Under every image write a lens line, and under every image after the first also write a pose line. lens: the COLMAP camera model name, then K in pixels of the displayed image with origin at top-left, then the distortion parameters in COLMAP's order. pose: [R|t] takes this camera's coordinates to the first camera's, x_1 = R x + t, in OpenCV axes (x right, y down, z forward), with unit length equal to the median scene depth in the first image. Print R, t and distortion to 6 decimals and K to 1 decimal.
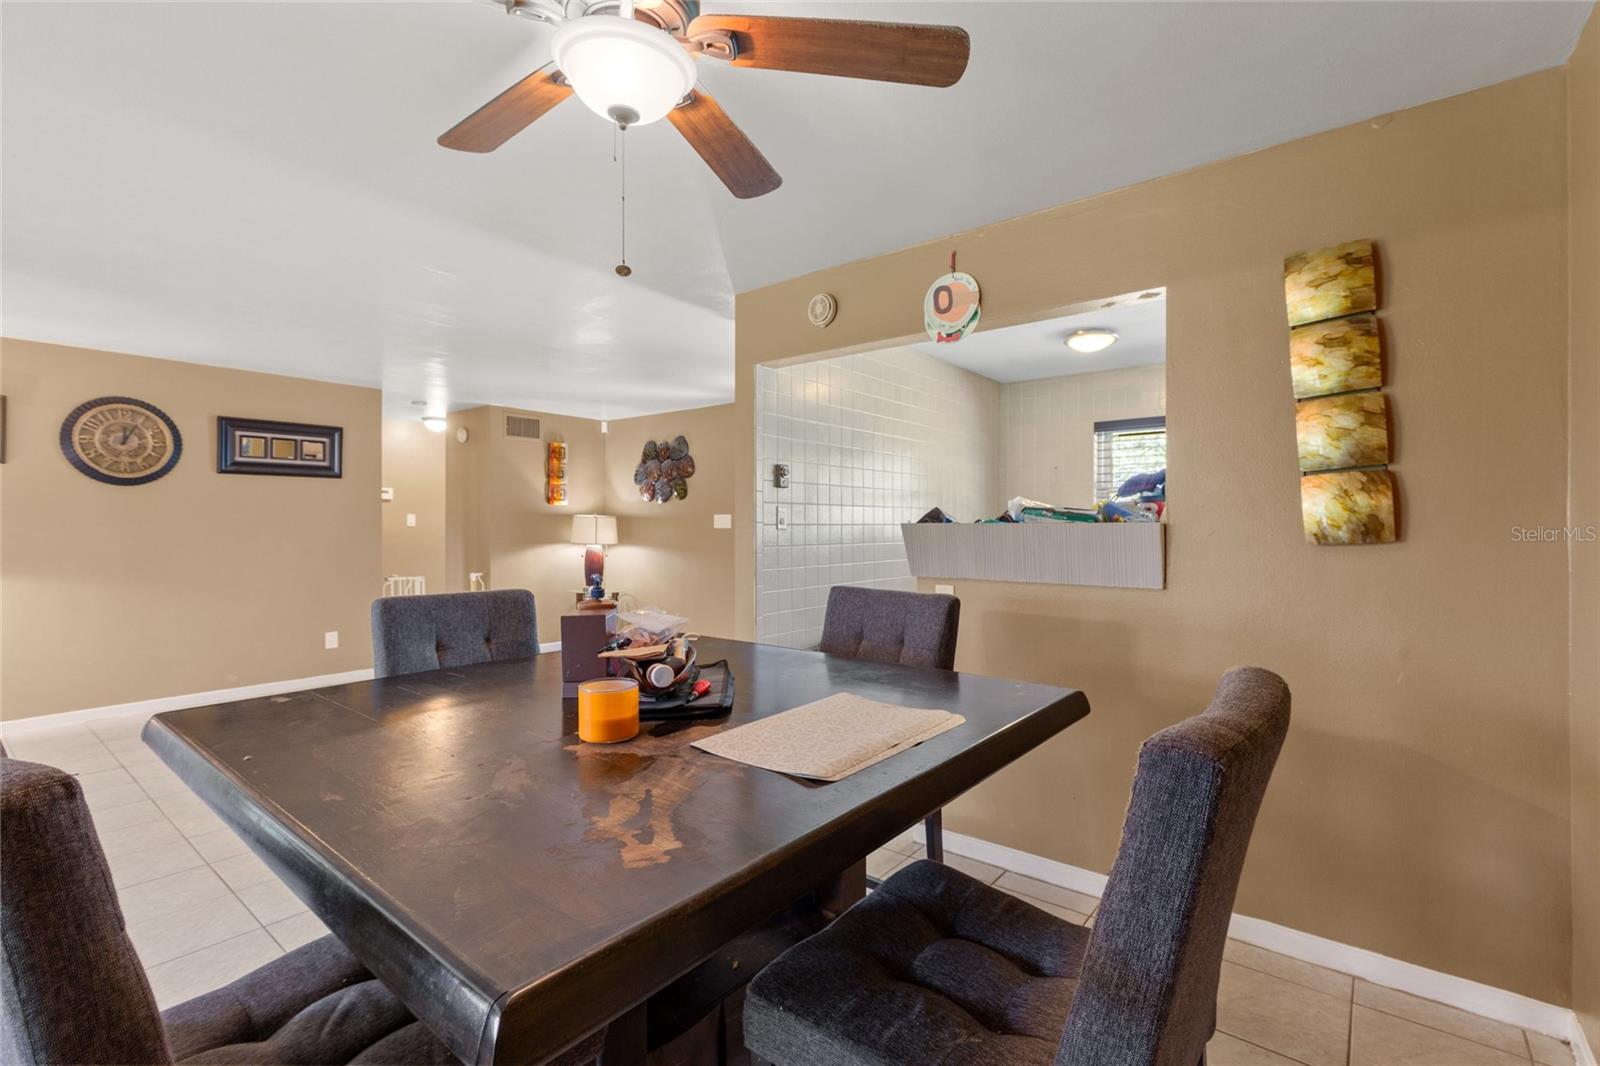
lens RADIAL K [[725.2, 0, 800.5], [0, 725.2, 523.1], [0, 0, 1]] dist [-0.002925, -0.000278]
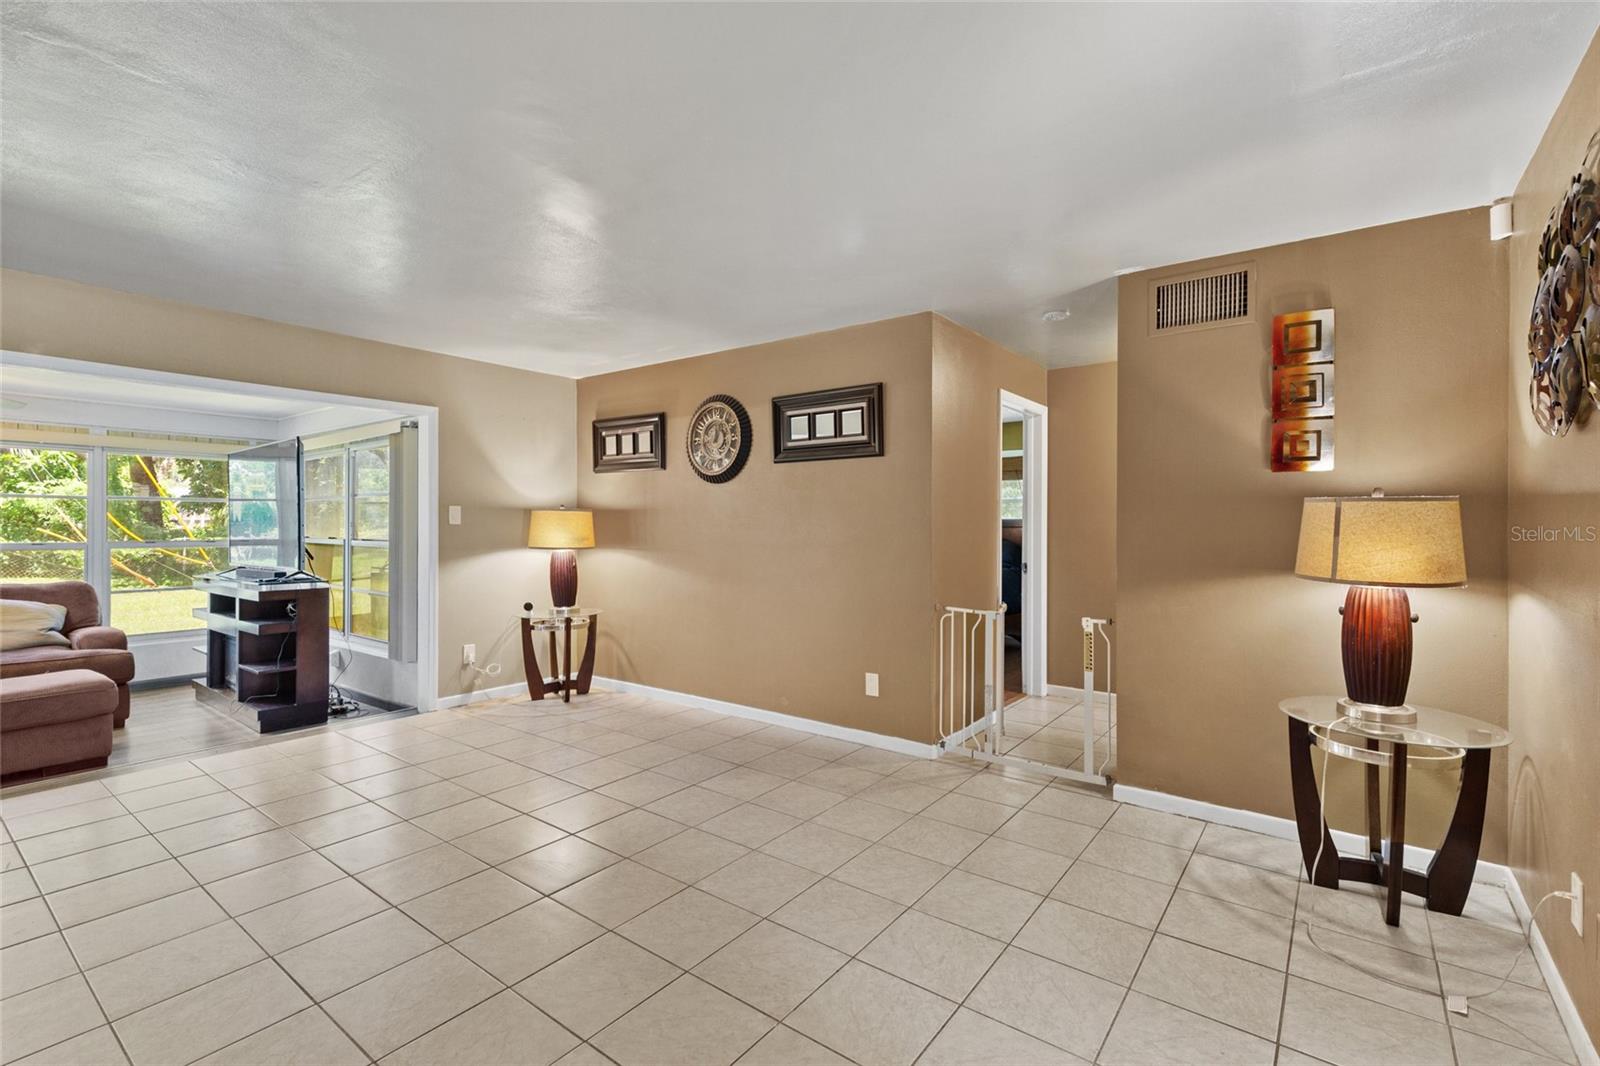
lens RADIAL K [[725.2, 0, 800.5], [0, 725.2, 523.1], [0, 0, 1]] dist [-0.002925, -0.000278]
pose [[0.014064, 0.004380, -0.999891, 0.062985], [0.000549, 0.999990, 0.004388, 0.000363], [0.999901, -0.000610, 0.014062, 0.923941]]
